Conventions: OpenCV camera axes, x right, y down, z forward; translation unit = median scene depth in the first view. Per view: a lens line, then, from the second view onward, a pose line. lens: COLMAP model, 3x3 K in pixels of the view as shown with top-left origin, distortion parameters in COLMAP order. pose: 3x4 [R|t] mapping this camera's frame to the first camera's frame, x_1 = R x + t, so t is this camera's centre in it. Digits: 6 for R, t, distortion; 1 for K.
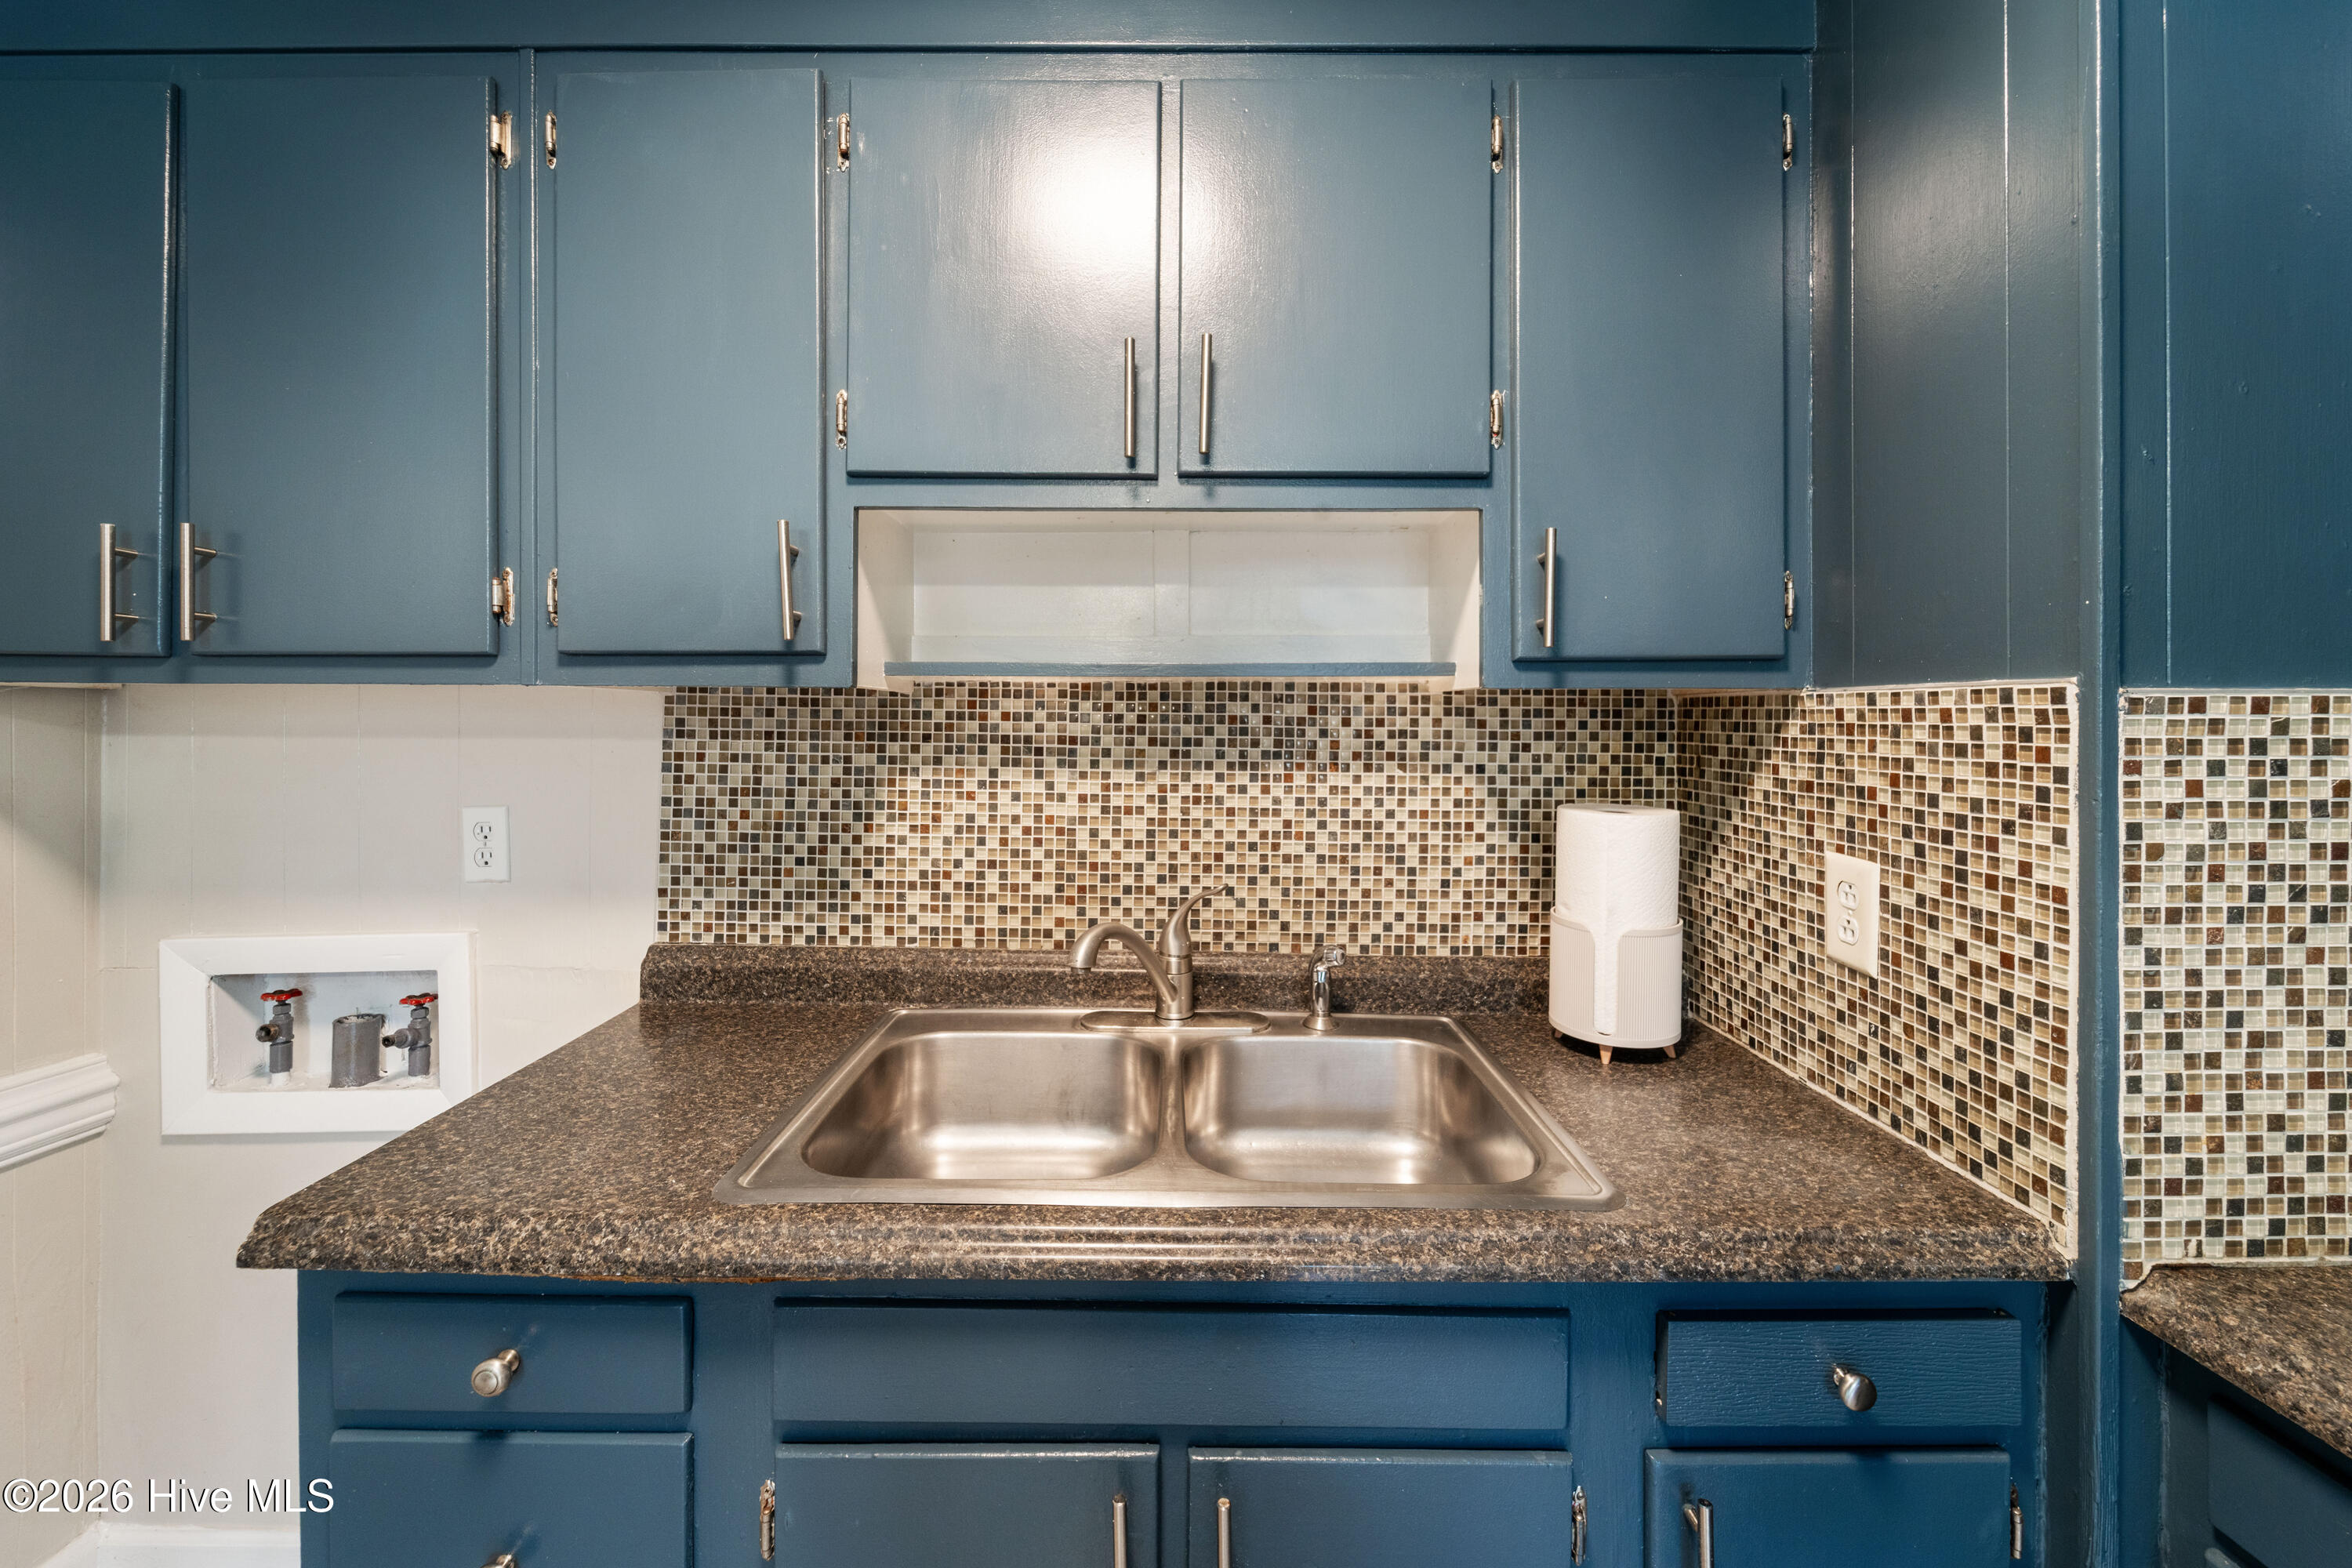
lens RADIAL K [[959.5, 0, 1166.9], [0, 959.5, 729.3], [0, 0, 1]] dist [0.002537, -0.002428]
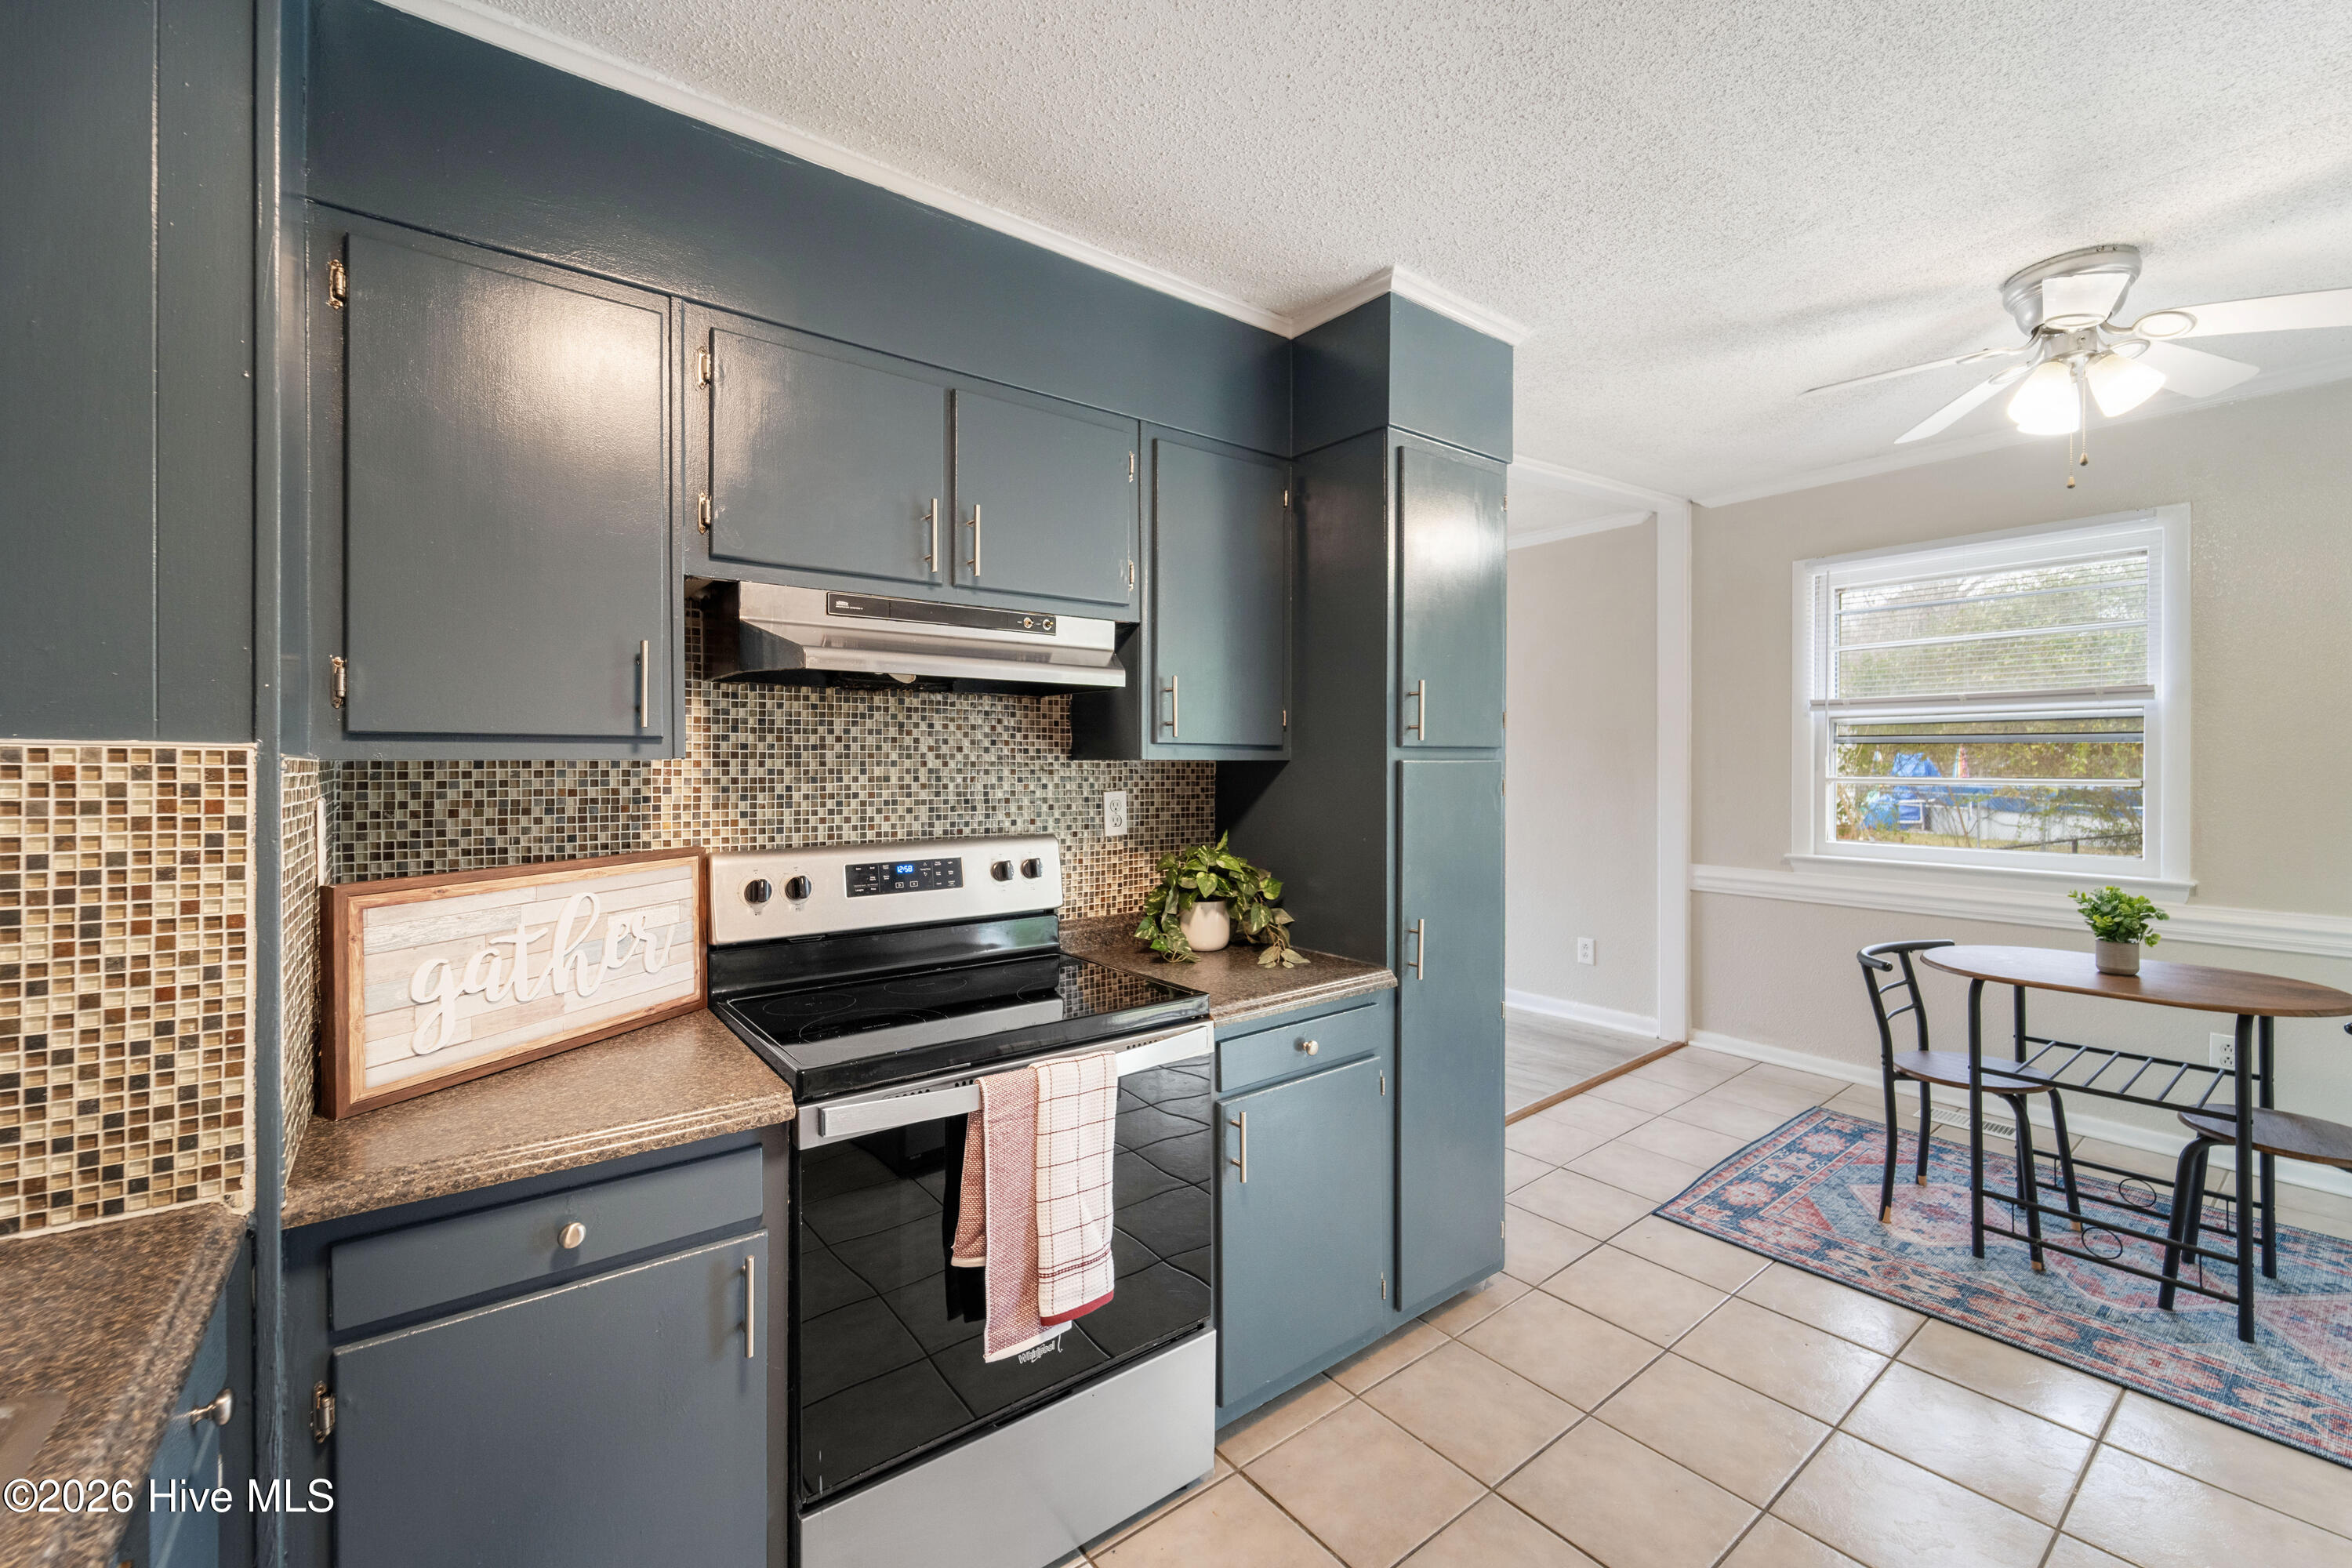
lens RADIAL K [[959.5, 0, 1168.1], [0, 959.5, 768.1], [0, 0, 1]] dist [0.002537, -0.002428]
pose [[-0.623291, 0.002425, 0.781986, -0.509875], [0.004604, 0.999989, 0.000569, -0.011464], [-0.781976, 0.003956, -0.623295, 0.555909]]
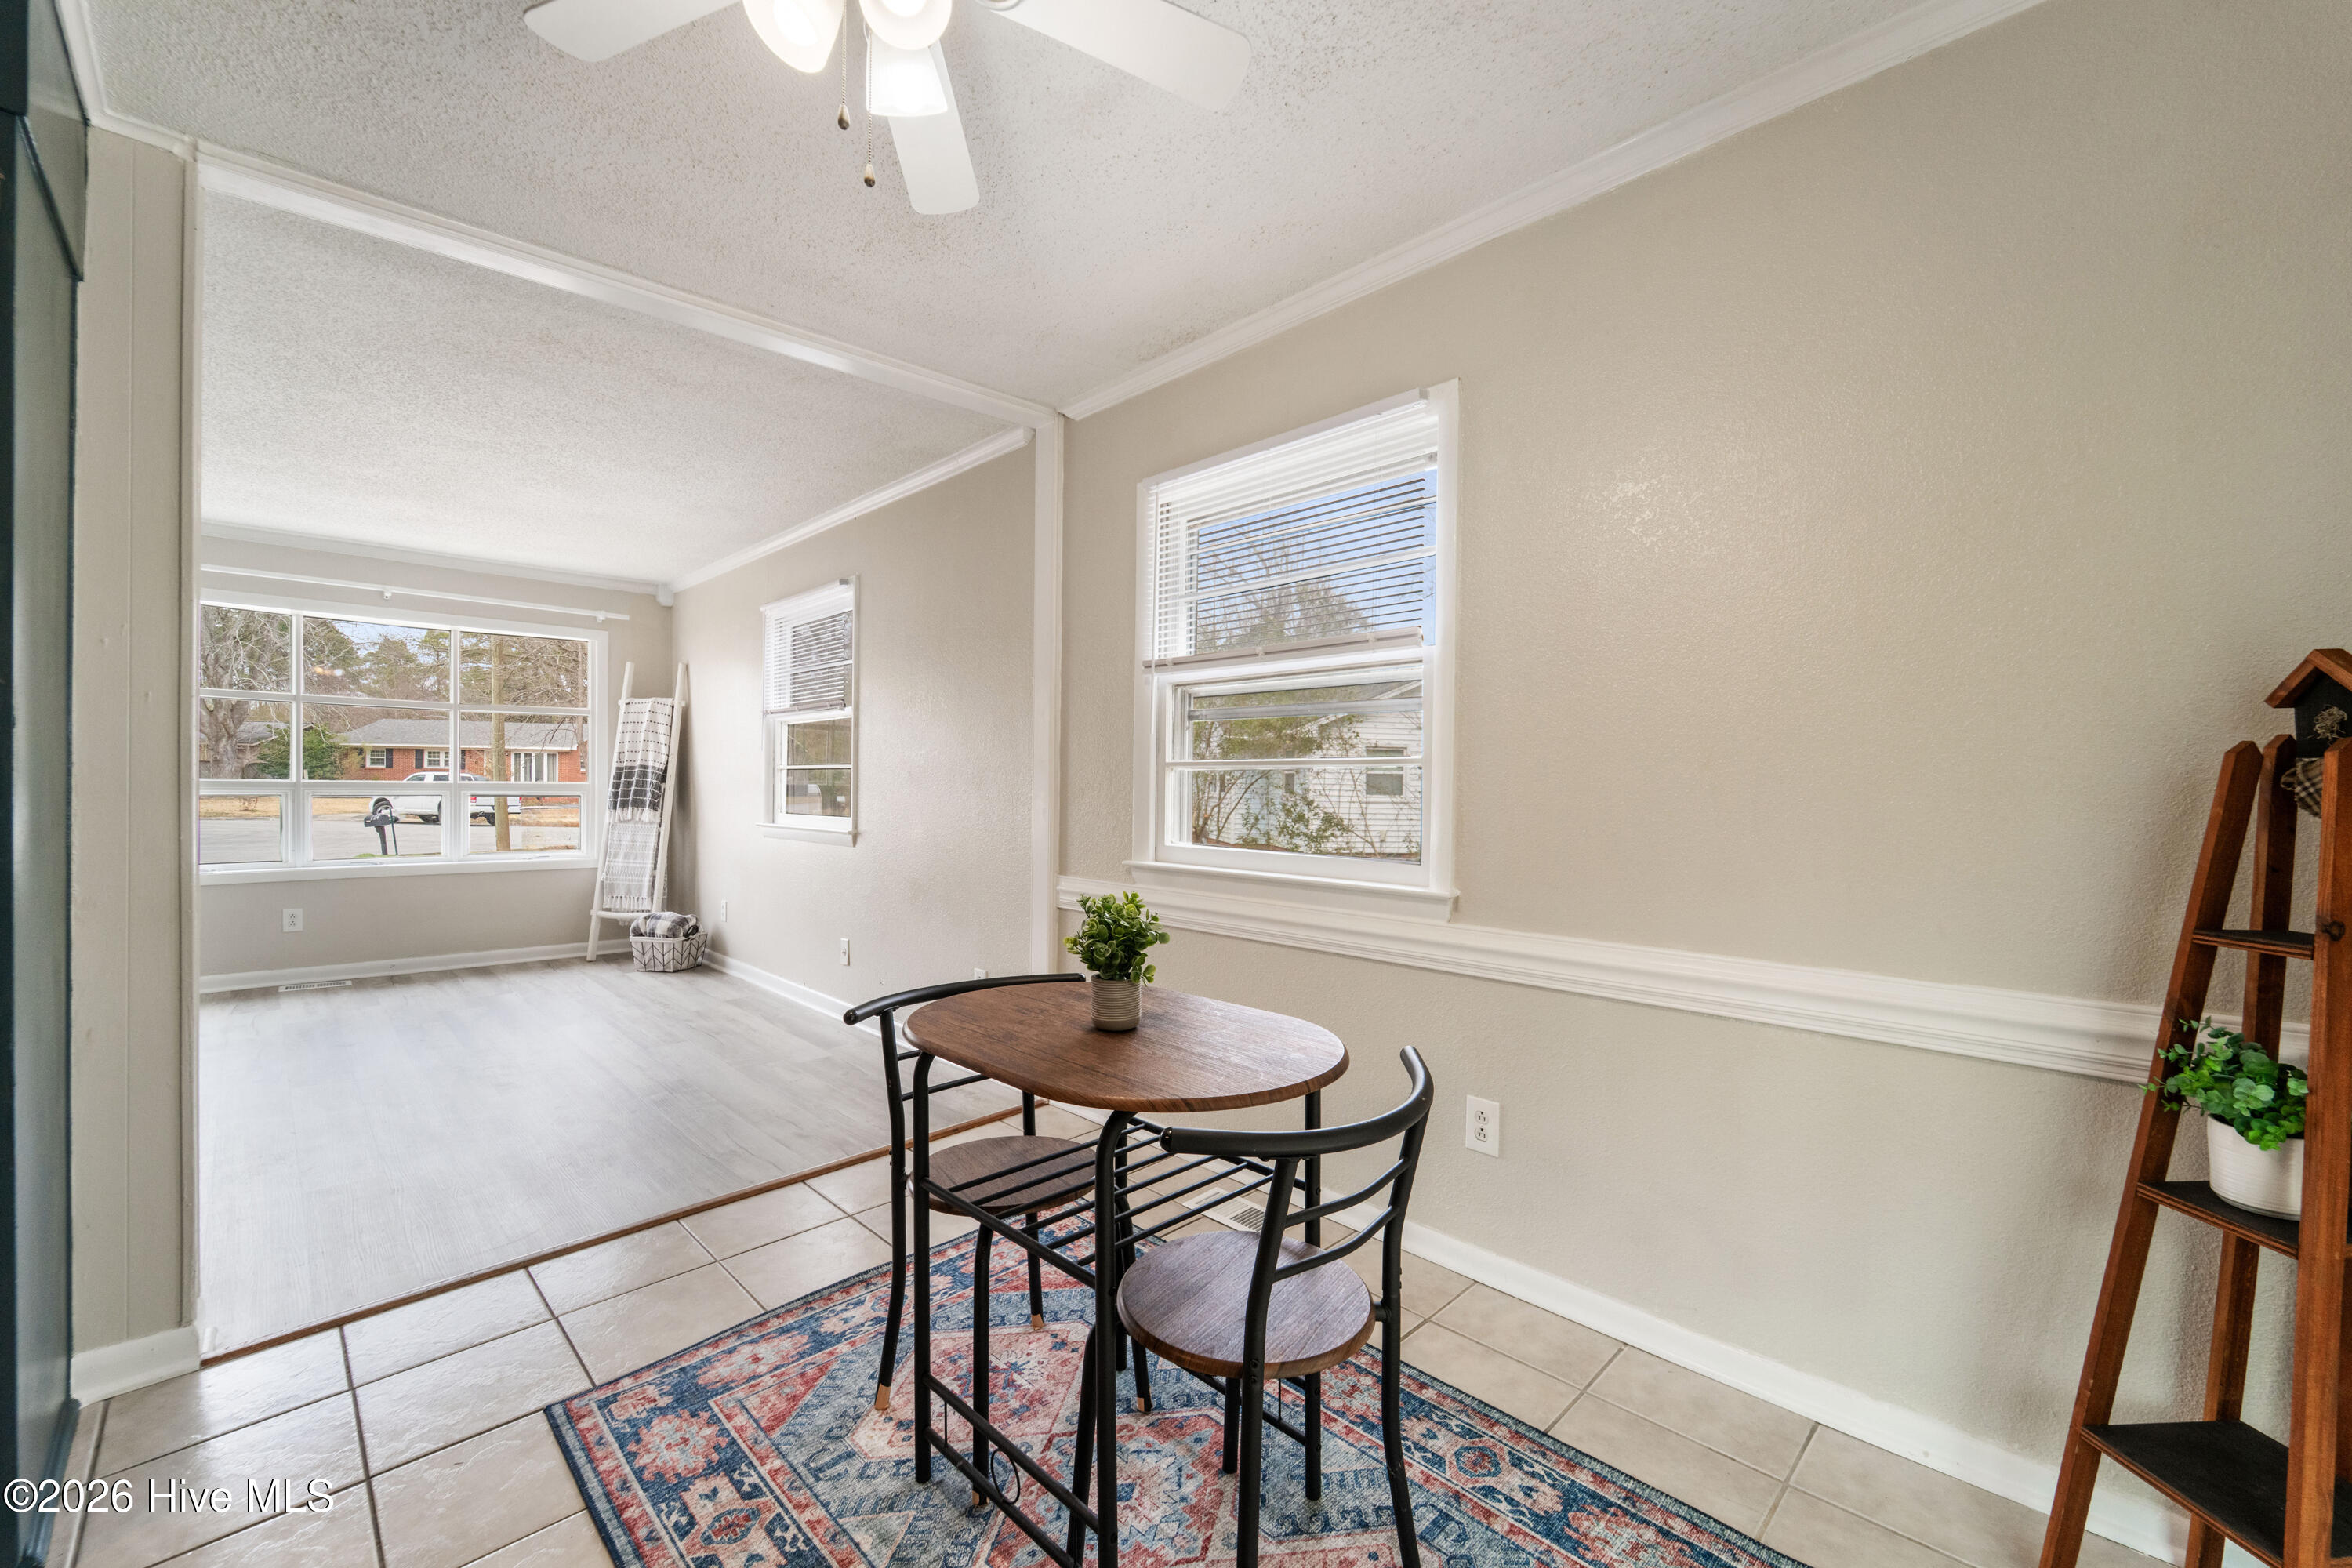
lens RADIAL K [[959.5, 0, 1182.0], [0, 959.5, 799.4], [0, 0, 1]] dist [0.002537, -0.002428]
pose [[-0.720416, -0.012445, 0.693431, -1.125375], [-0.012701, 0.999908, 0.004749, 0.116839], [-0.693426, -0.005386, -0.720508, -1.389573]]
